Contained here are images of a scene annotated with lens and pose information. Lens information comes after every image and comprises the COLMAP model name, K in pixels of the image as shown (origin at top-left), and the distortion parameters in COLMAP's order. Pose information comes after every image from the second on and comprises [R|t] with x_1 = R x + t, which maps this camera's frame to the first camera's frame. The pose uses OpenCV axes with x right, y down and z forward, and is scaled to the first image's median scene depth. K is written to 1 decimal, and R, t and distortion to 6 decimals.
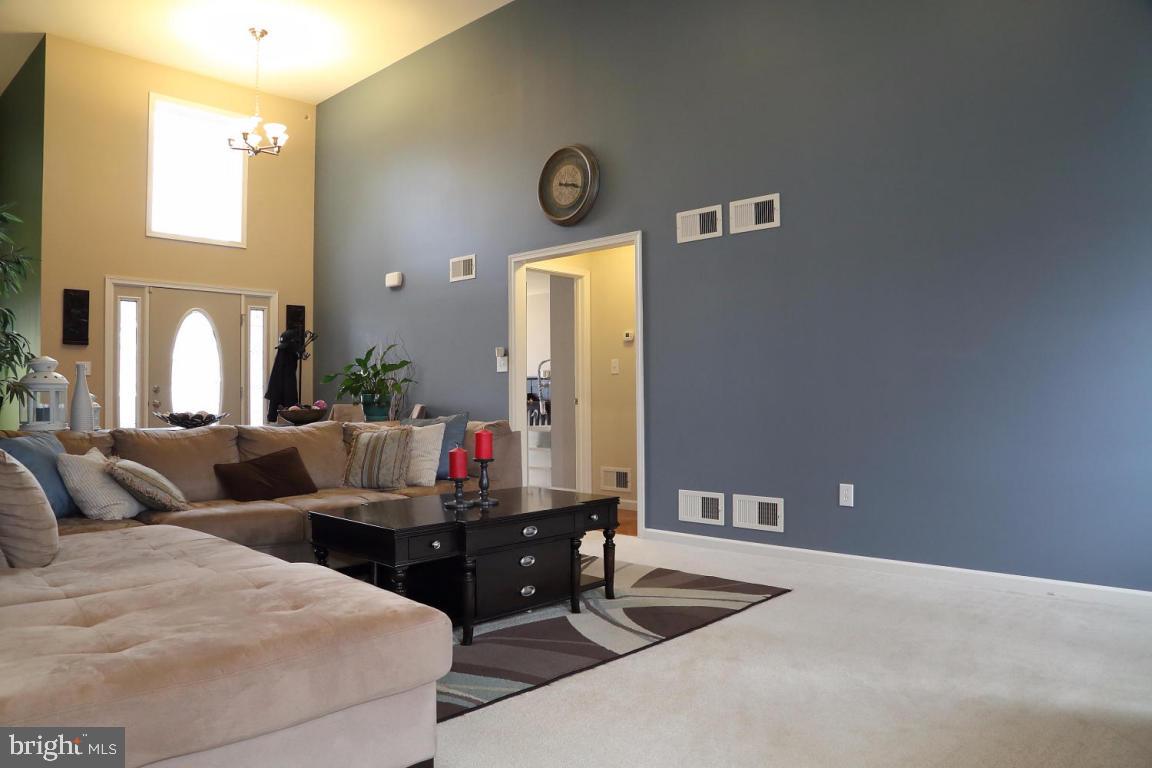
lens RADIAL K [[787.0, 0, 576.0], [0, 787.0, 384.0], [0, 0, 1]] dist [-0.131248, 0.070725]
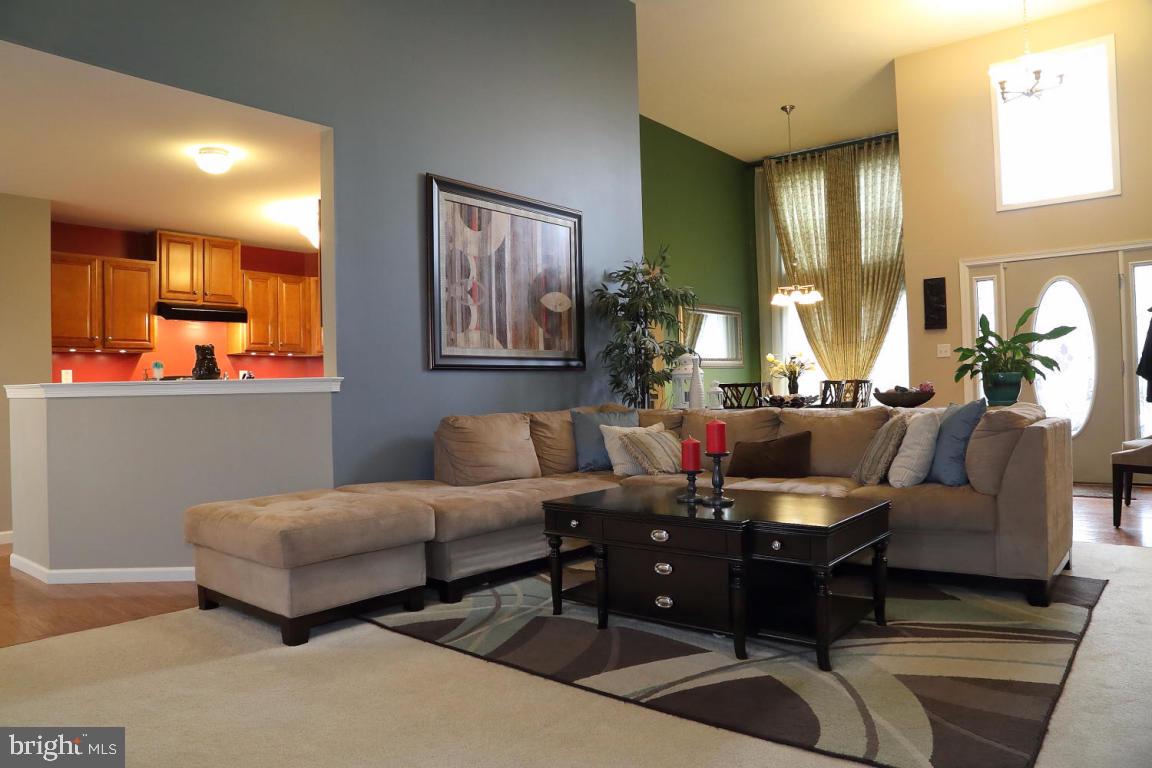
lens RADIAL K [[787.0, 0, 576.0], [0, 787.0, 384.0], [0, 0, 1]] dist [-0.131248, 0.070725]
pose [[0.061620, -0.003964, -0.998092, 0.470074], [0.042190, 0.999109, -0.001363, 0.006777], [0.997208, -0.042026, 0.061732, 0.486440]]
